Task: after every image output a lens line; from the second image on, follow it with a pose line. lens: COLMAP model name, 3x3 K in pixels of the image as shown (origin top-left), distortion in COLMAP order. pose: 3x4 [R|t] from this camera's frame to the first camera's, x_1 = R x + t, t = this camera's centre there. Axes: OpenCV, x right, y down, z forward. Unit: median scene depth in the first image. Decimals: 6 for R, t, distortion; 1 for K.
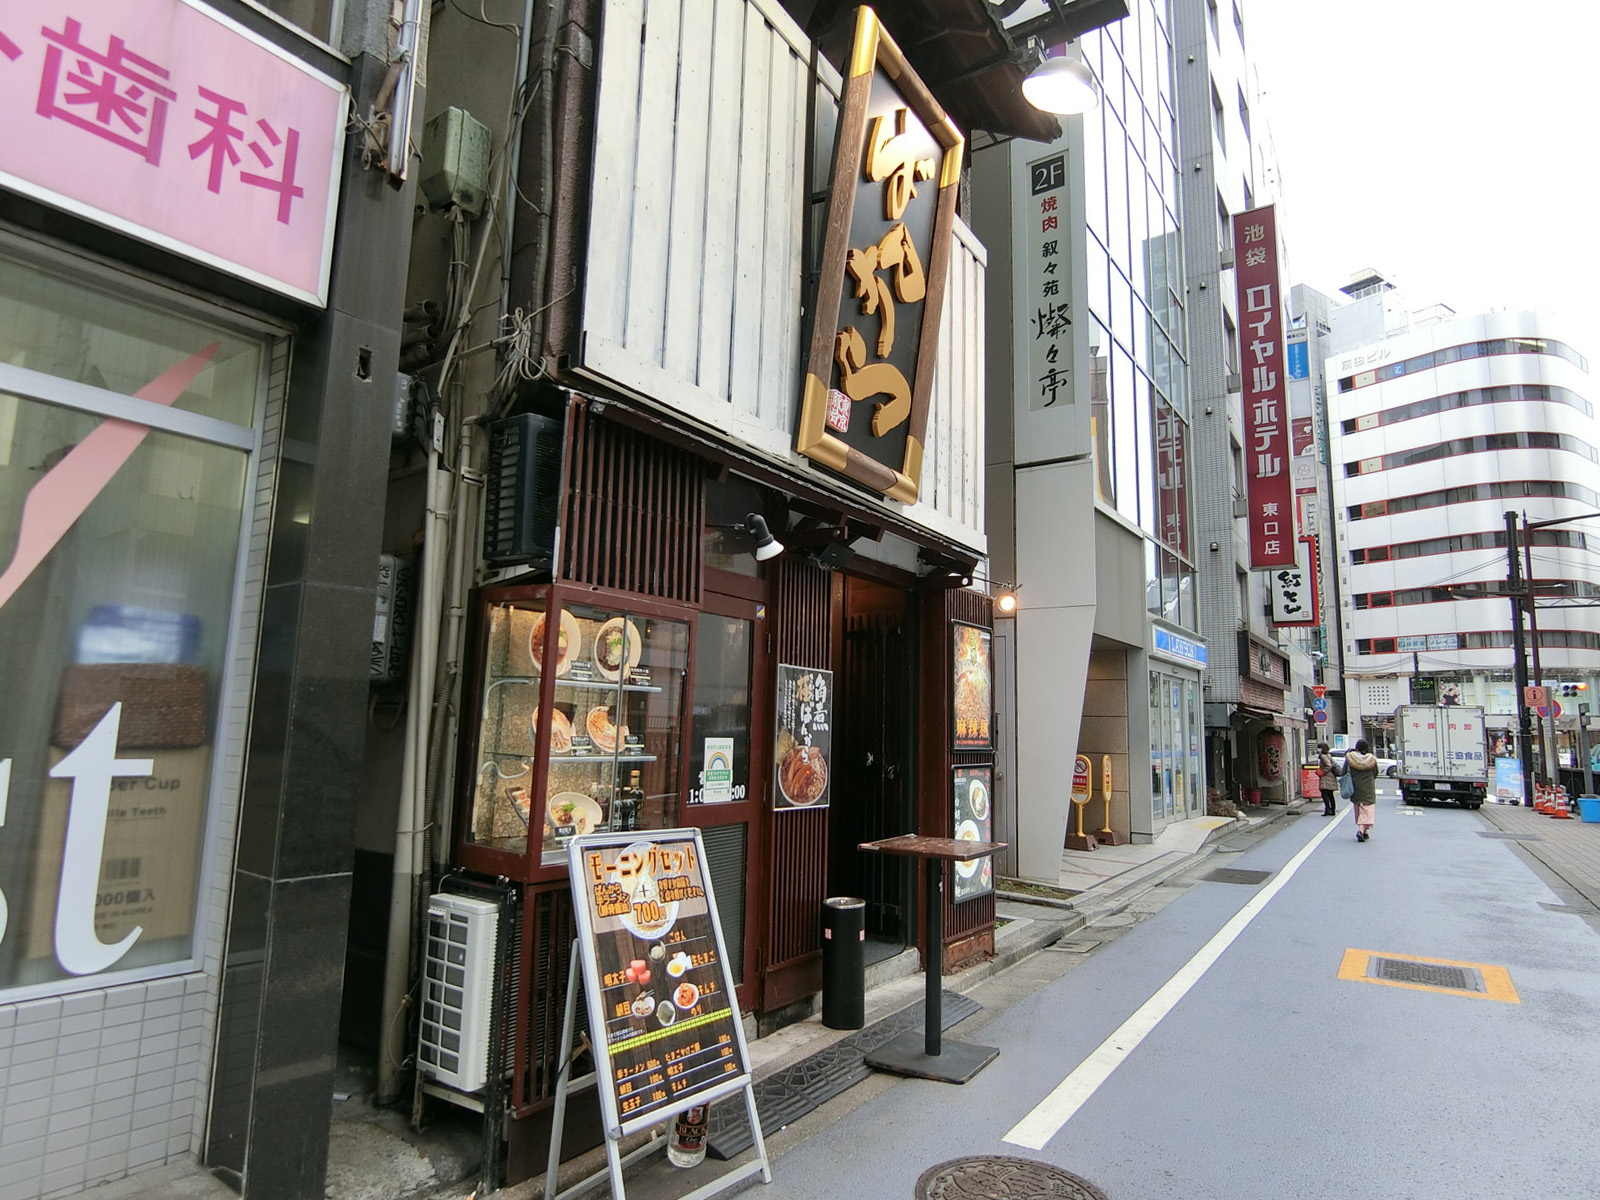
lens RADIAL K [[915.5, 0, 800.0], [0, 915.5, 600.0], [0, 0, 1]] dist [-0.000168, -0.012469]
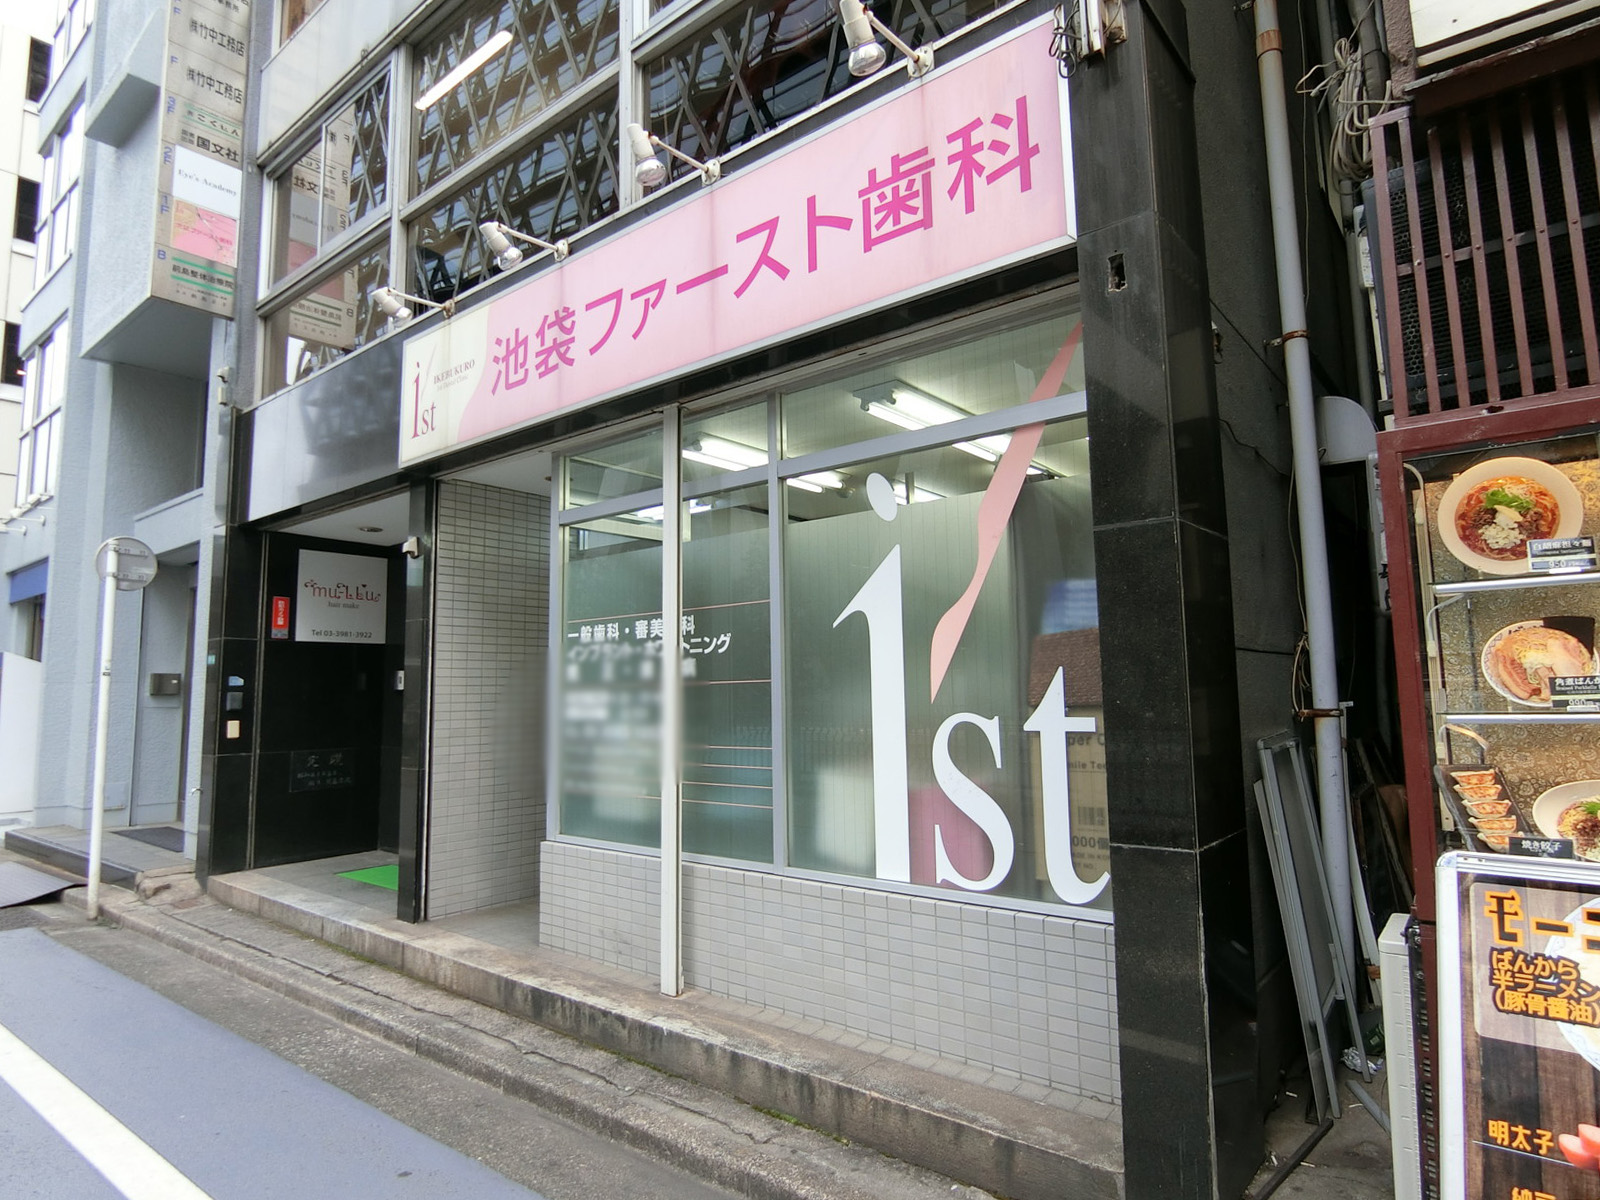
lens RADIAL K [[915.5, 0, 800.0], [0, 915.5, 600.0], [0, 0, 1]] dist [-0.000168, -0.012469]
pose [[-0.064975, -0.129272, -0.989478, 0.412781], [0.158542, 0.977641, -0.138137, 0.137006], [0.985212, -0.165849, -0.043027, 0.748002]]
